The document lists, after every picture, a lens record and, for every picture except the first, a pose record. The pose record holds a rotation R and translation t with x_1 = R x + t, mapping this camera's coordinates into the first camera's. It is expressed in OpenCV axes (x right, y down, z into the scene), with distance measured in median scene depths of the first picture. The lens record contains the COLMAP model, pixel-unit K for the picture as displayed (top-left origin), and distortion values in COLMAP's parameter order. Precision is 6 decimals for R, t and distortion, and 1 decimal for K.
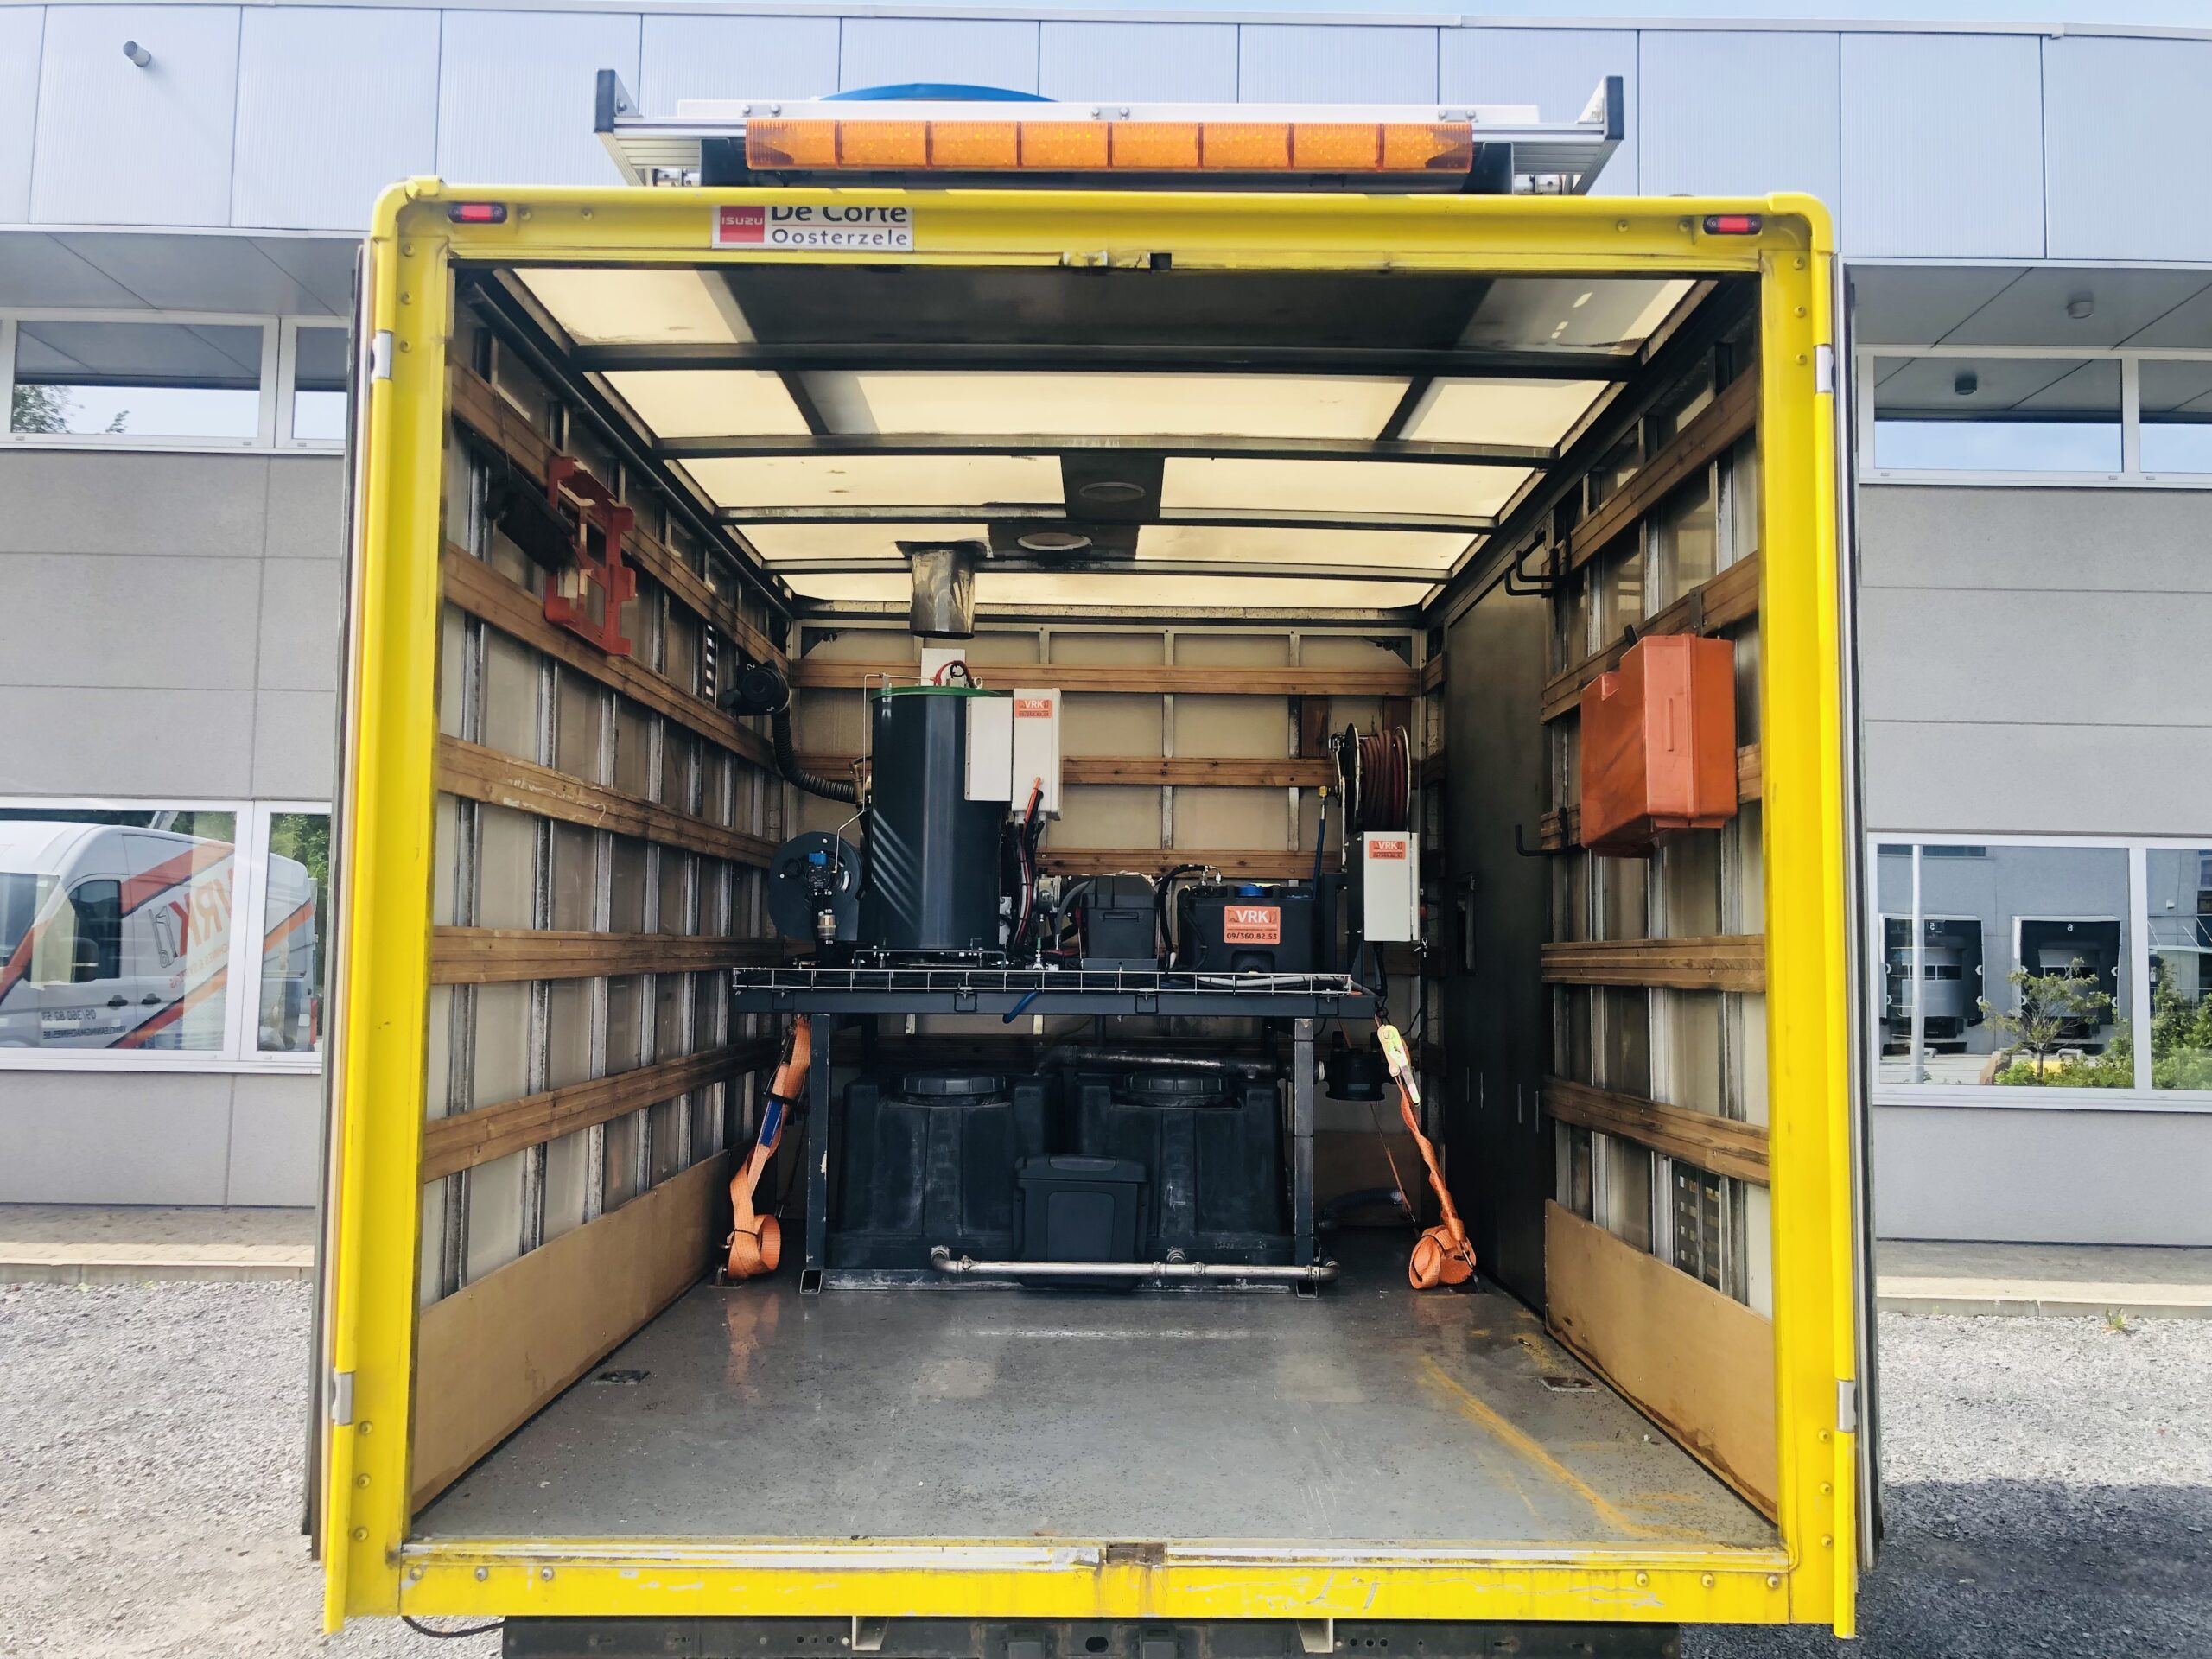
lens RADIAL K [[1795.5, 0, 1106.0], [0, 1795.5, 829.5], [0, 0, 1]] dist [0.044814, -0.040892]
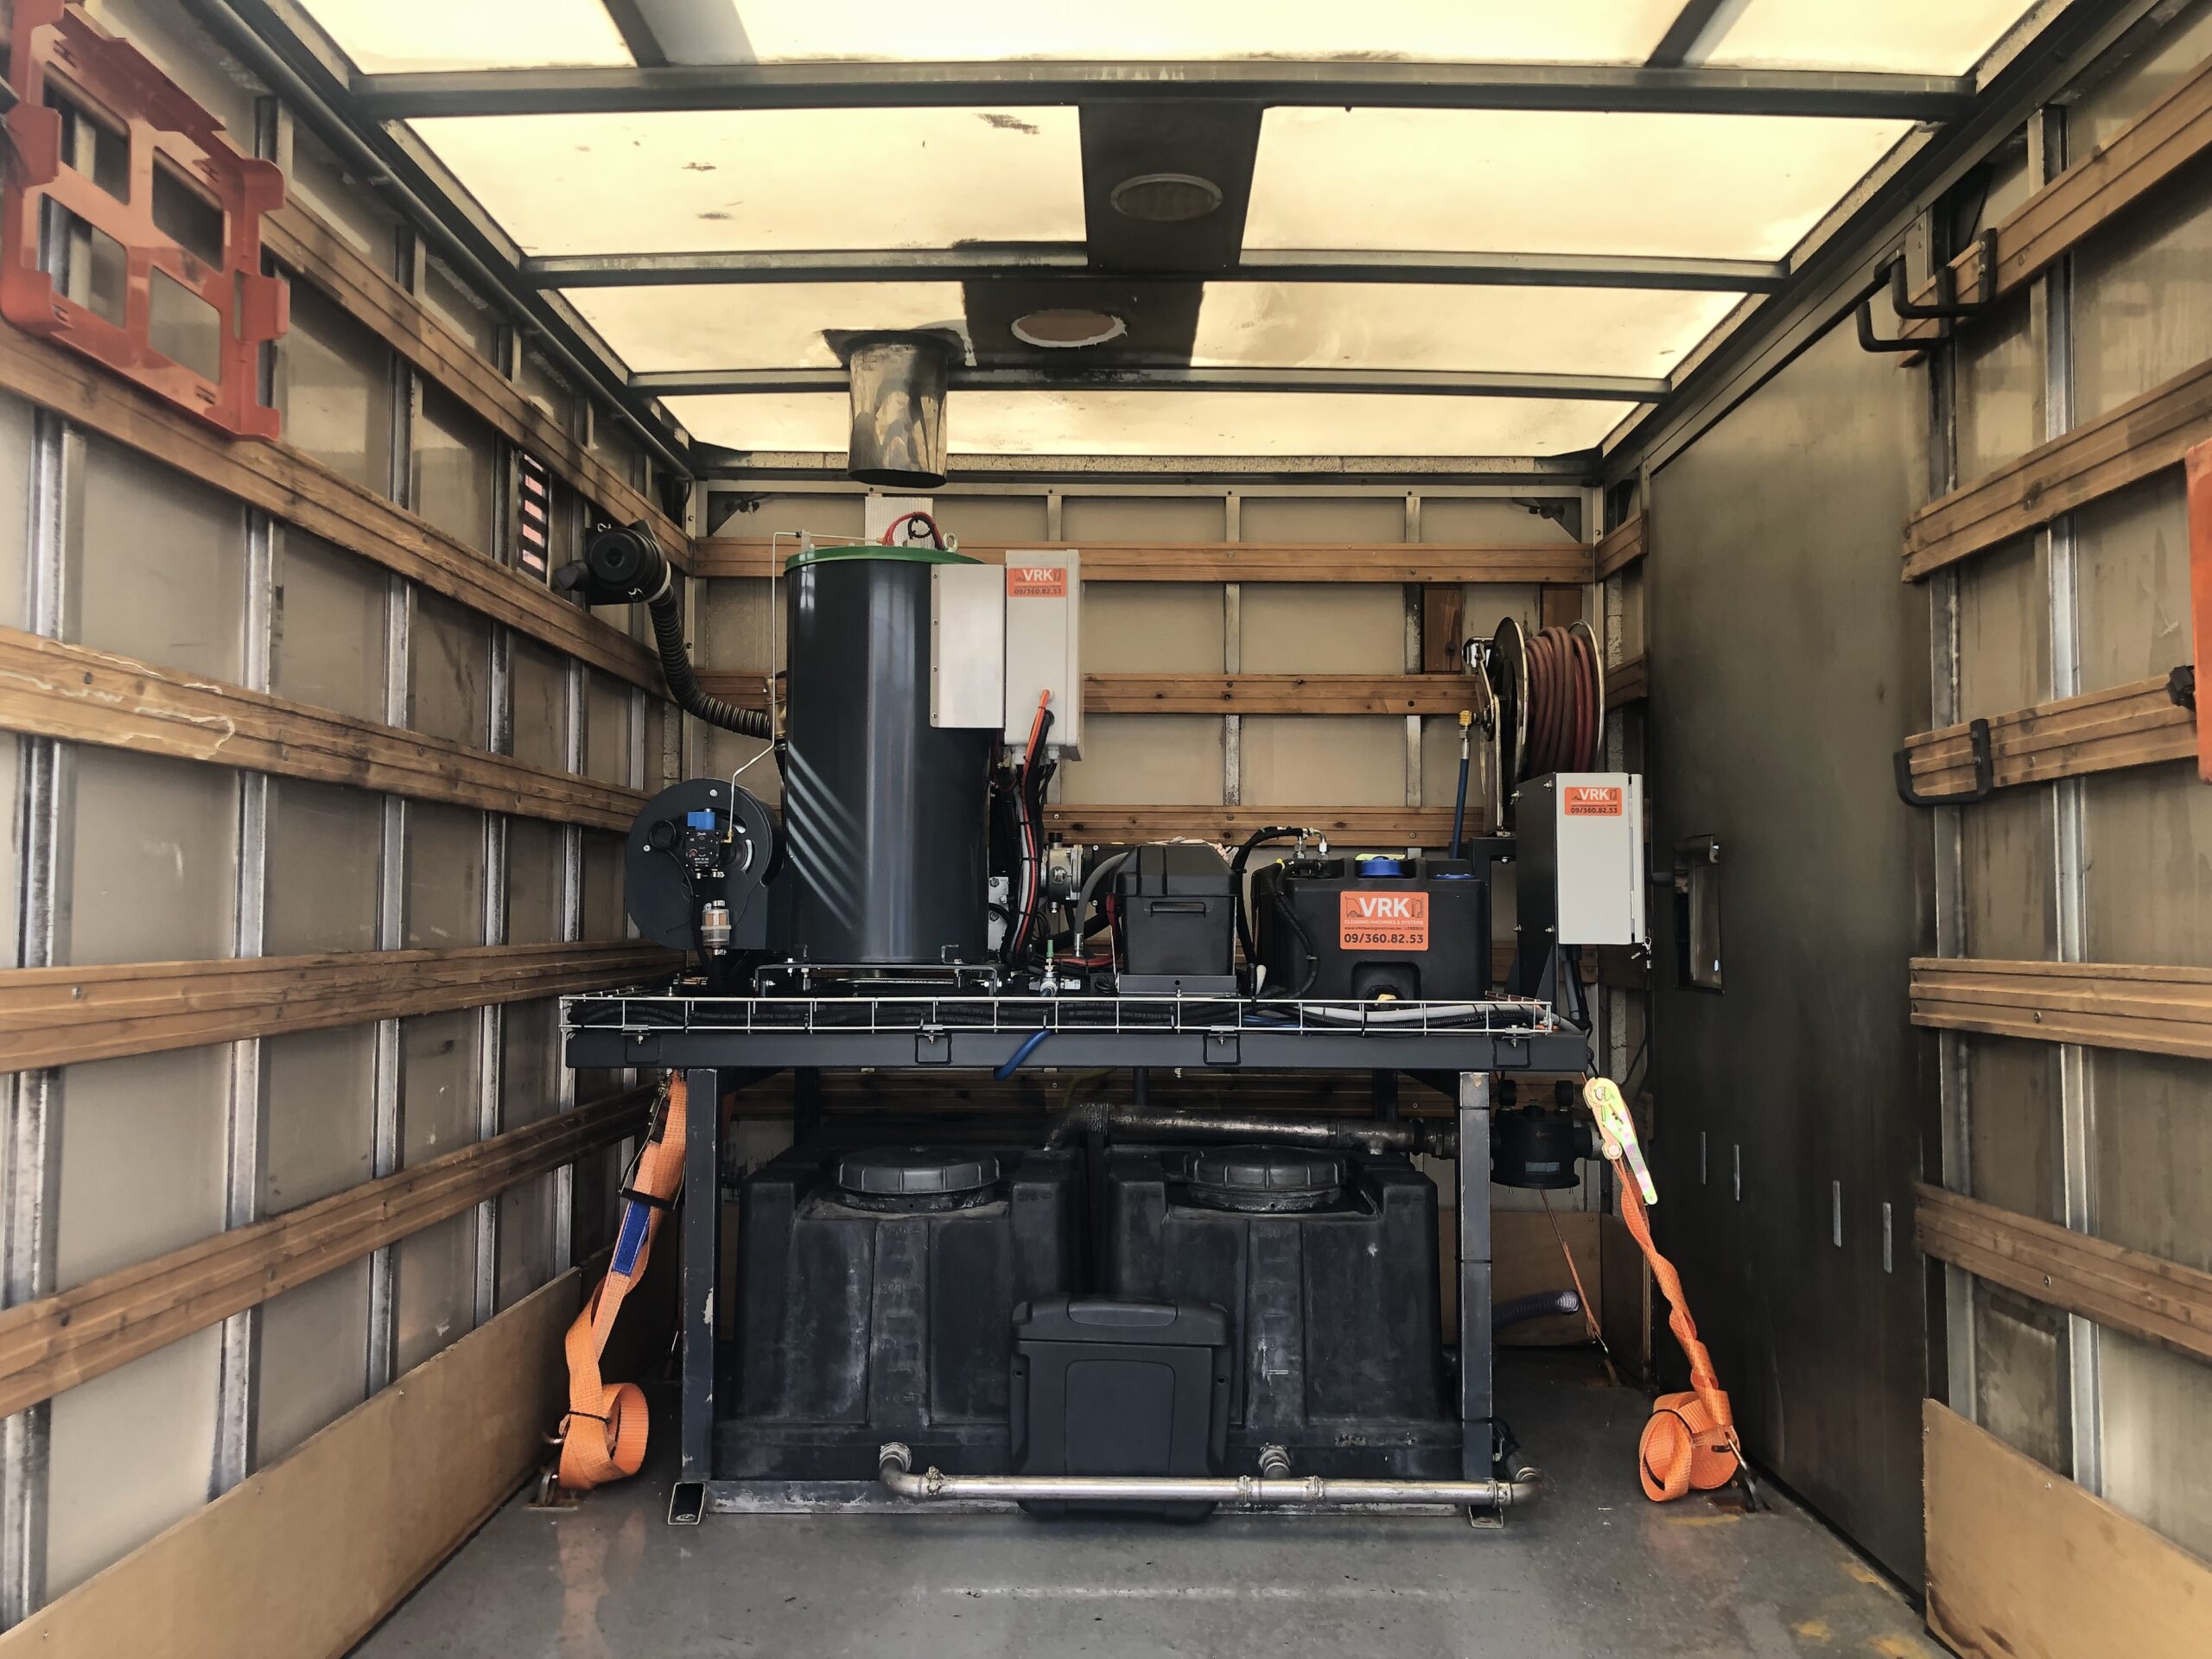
lens RADIAL K [[1804.0, 0, 1103.2], [0, 1804.0, 947.0], [0, 0, 1]] dist [-0.037536, -0.008878]
pose [[0.999927, -0.005781, -0.010632, -0.011566], [0.006654, 0.996439, 0.084058, 0.008221], [0.010109, -0.084123, 0.996404, 0.369657]]
